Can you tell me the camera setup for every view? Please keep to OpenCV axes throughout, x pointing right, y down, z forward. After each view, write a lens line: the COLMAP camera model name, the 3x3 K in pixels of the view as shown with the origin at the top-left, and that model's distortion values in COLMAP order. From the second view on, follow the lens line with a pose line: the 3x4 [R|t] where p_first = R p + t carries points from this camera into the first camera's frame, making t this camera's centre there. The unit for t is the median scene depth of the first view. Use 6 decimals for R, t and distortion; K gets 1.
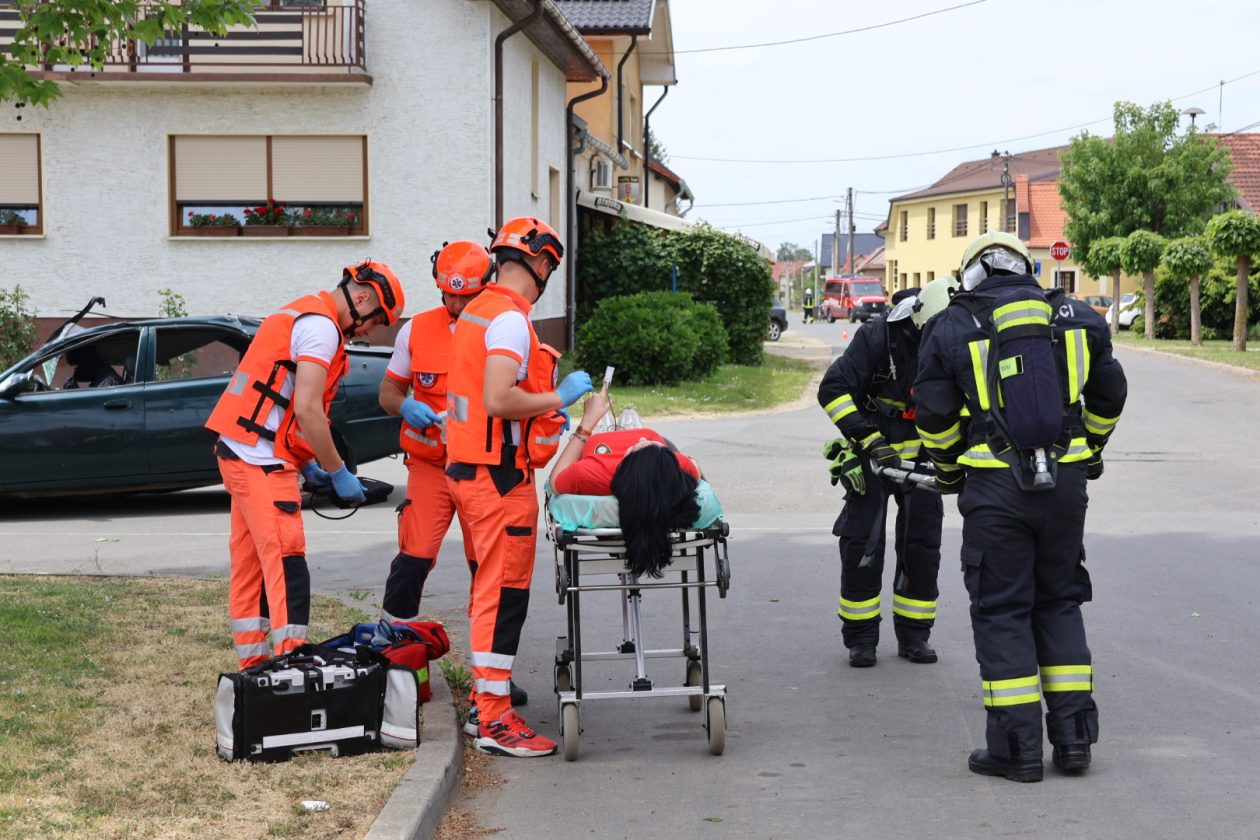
lens RADIAL K [[3268.7, 0, 586.7], [0, 3268.7, 424.0], [0, 0, 1]] dist [0.346570, 0.354396]
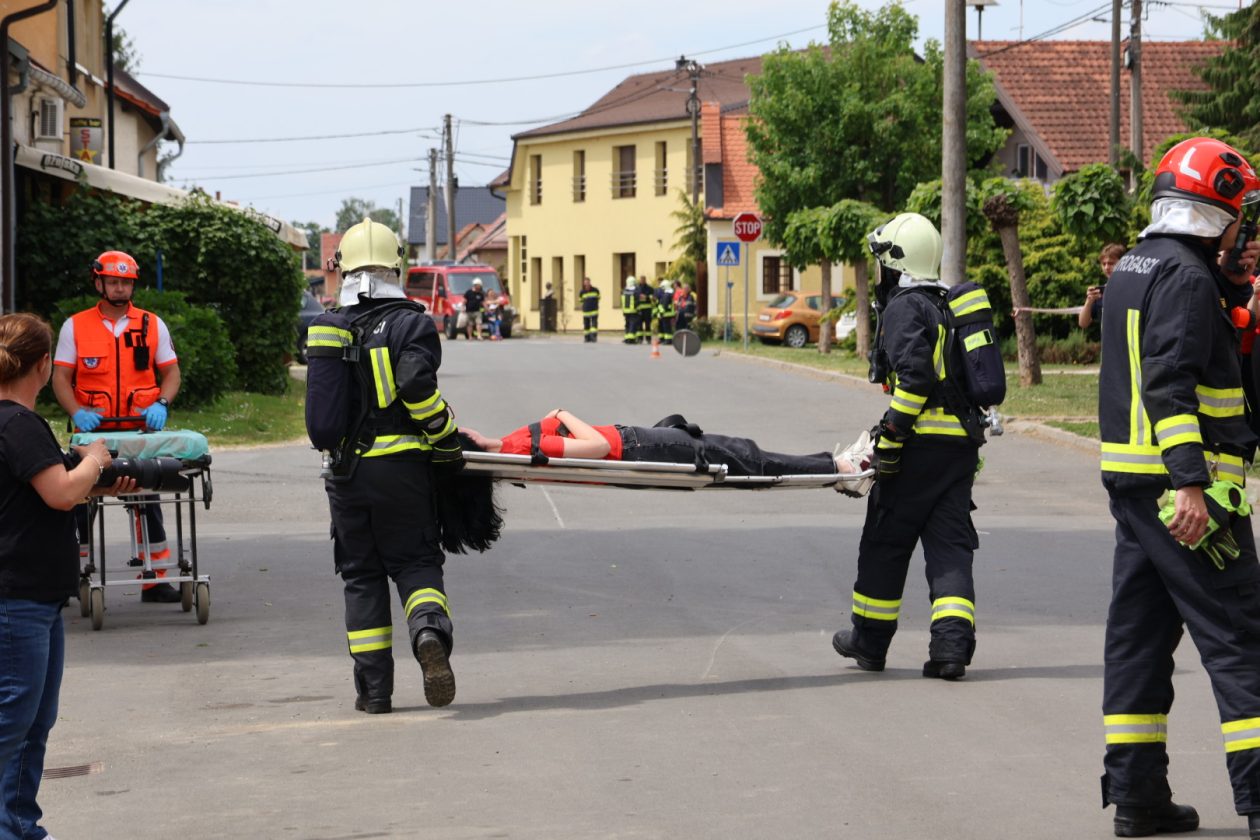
lens RADIAL K [[3268.7, 0, 586.7], [0, 3268.7, 424.0], [0, 0, 1]] dist [0.346570, 0.354396]
pose [[0.988279, -0.008009, 0.152449, 0.011576], [0.008122, 0.999967, -0.000120, -0.012986], [-0.152443, 0.001357, 0.988311, 0.345850]]
